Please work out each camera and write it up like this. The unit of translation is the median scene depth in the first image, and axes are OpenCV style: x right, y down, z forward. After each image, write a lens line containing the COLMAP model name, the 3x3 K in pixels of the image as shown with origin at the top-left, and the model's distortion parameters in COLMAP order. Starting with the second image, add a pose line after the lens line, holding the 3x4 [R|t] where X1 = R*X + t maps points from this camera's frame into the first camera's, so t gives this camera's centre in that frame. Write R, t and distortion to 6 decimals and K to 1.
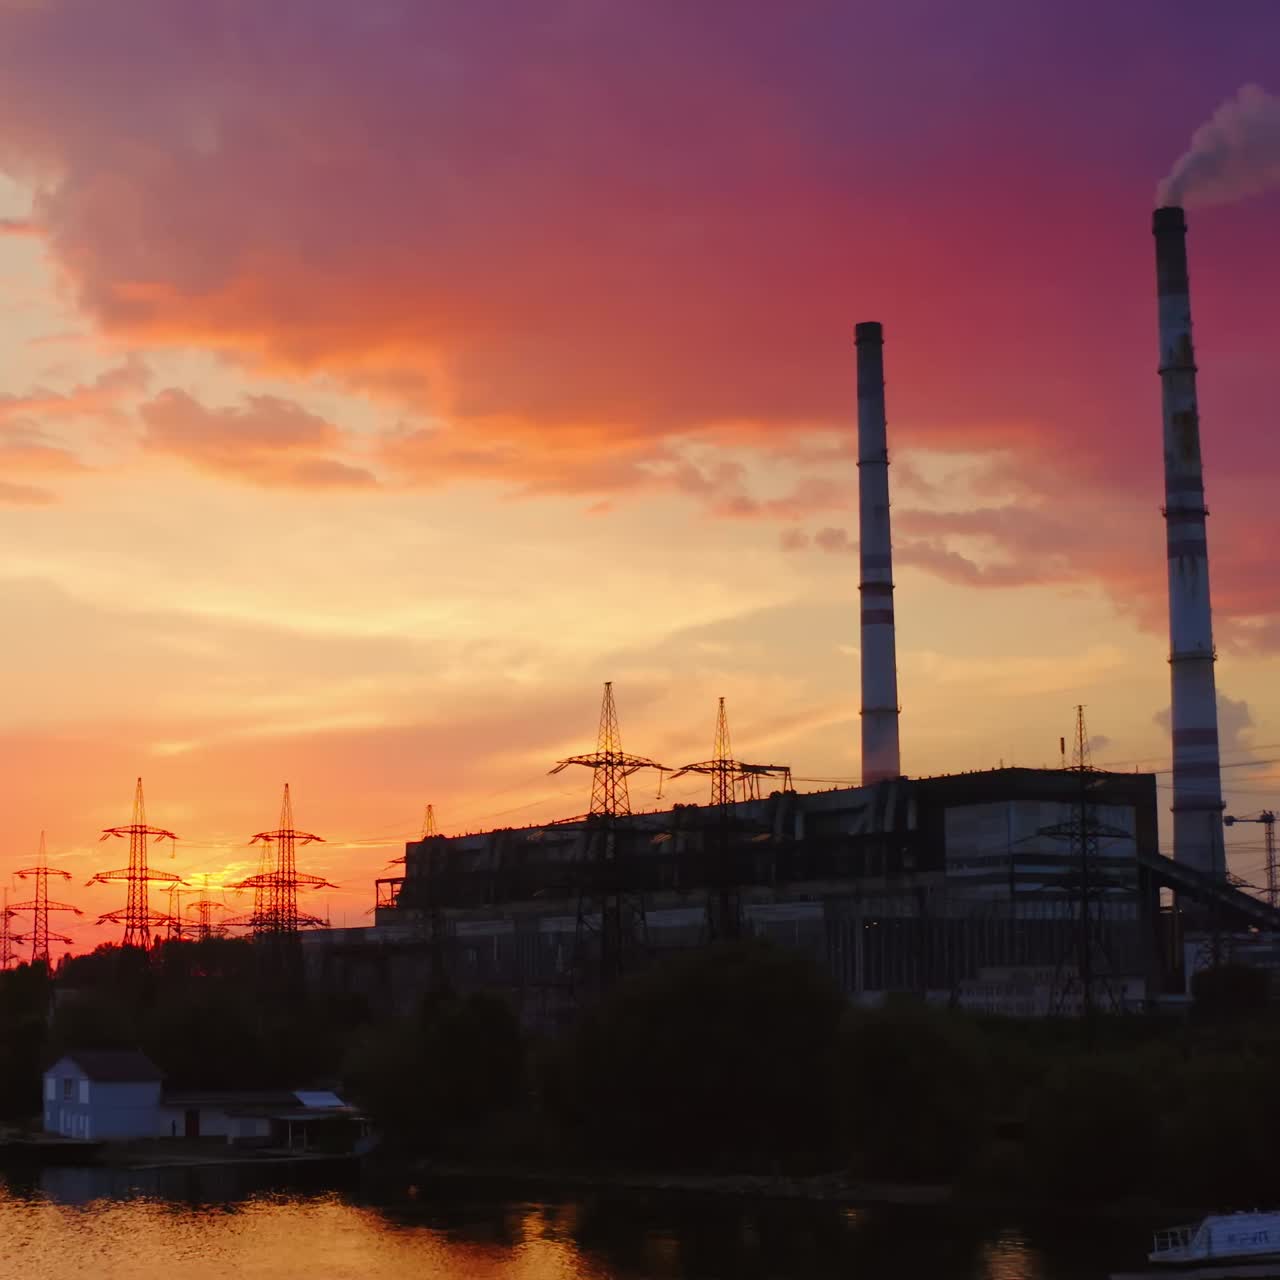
lens RADIAL K [[2551.6, 0, 378.1], [0, 2551.6, 638.5], [0, 0, 1]] dist [-0.186734, 0.056674]
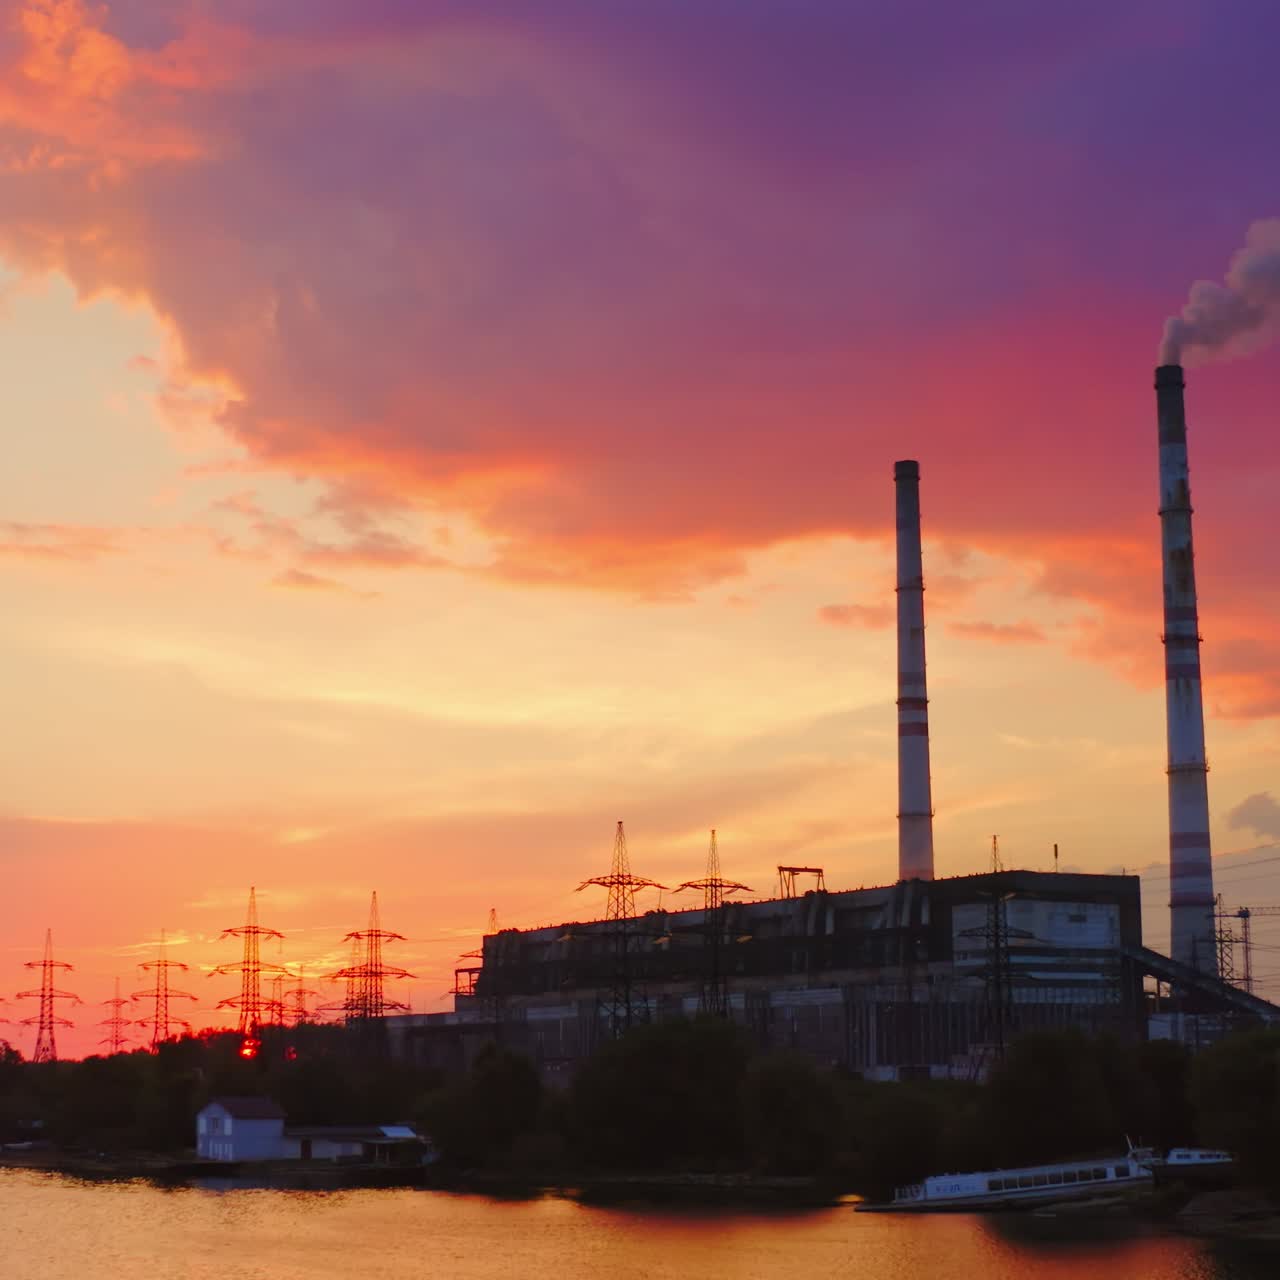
lens RADIAL K [[2549.6, 0, 640.0], [0, 2549.6, 640.0], [0, 0, 1]] dist [-0.172612, -0.003177]
pose [[0.997675, 0.003845, 0.068038, 0.004807], [-0.001546, 0.999427, -0.033801, -0.014165], [-0.068129, 0.033617, 0.997110, -0.139130]]
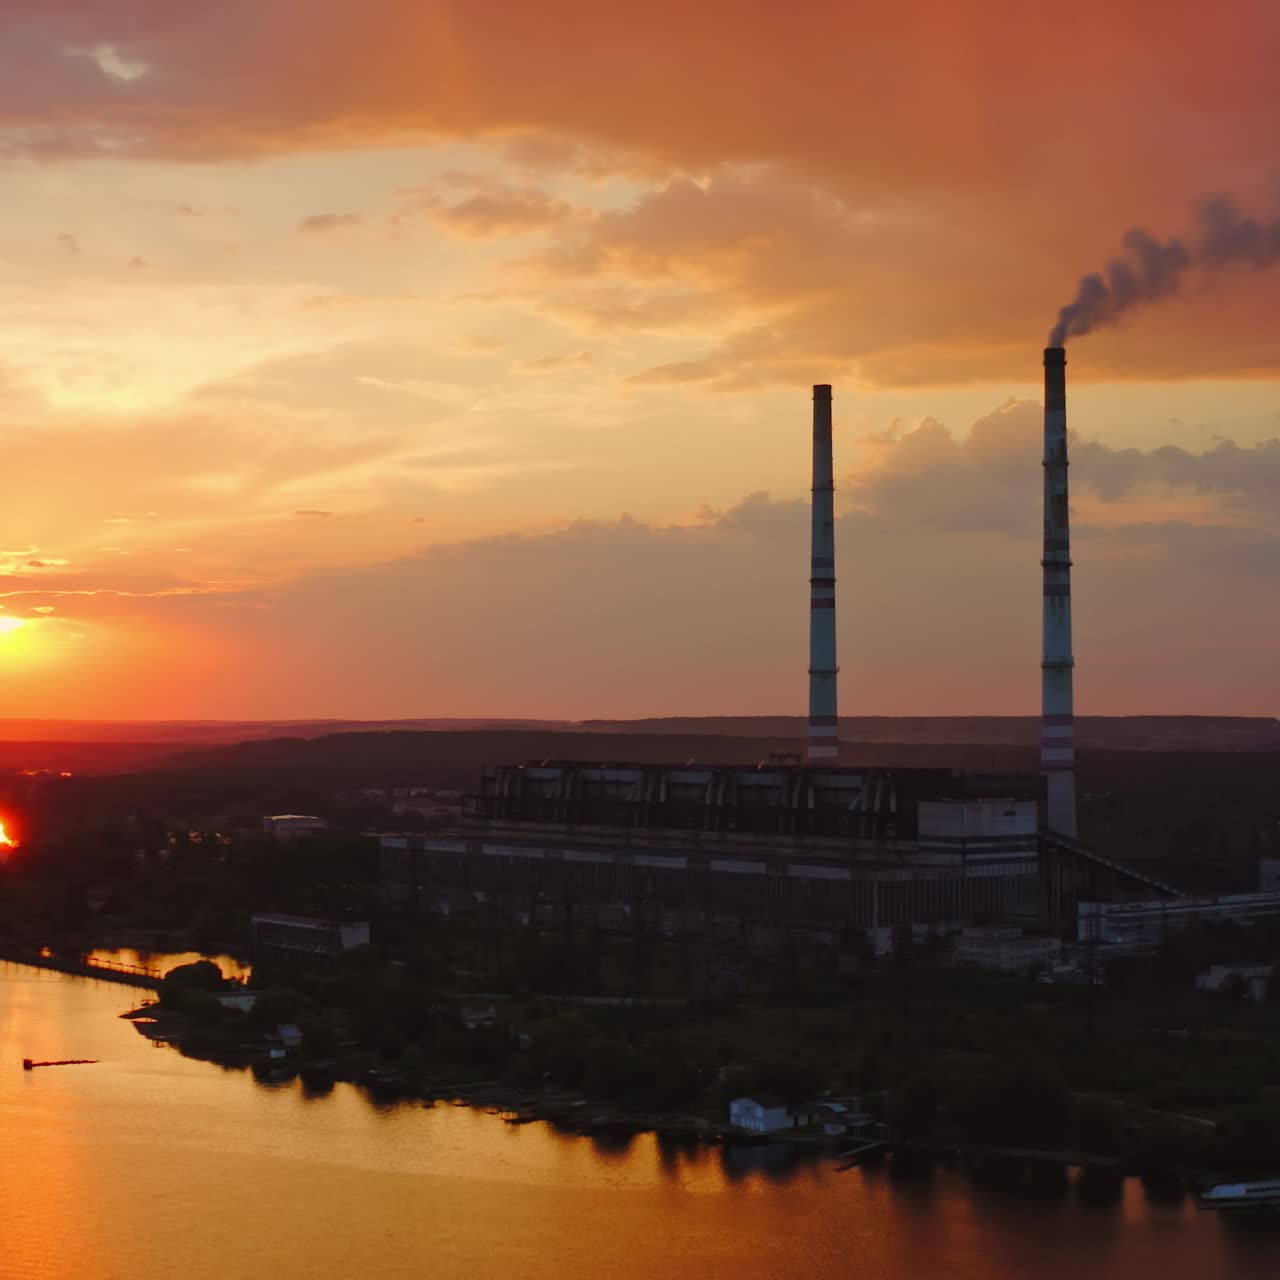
lens RADIAL K [[2549.6, 0, 640.0], [0, 2549.6, 640.0], [0, 0, 1]] dist [-0.172612, -0.003177]
pose [[0.980144, 0.004587, 0.198236, -0.257431], [-0.026115, 0.994010, 0.106123, -0.195016], [-0.196562, -0.109192, 0.974392, -0.490380]]
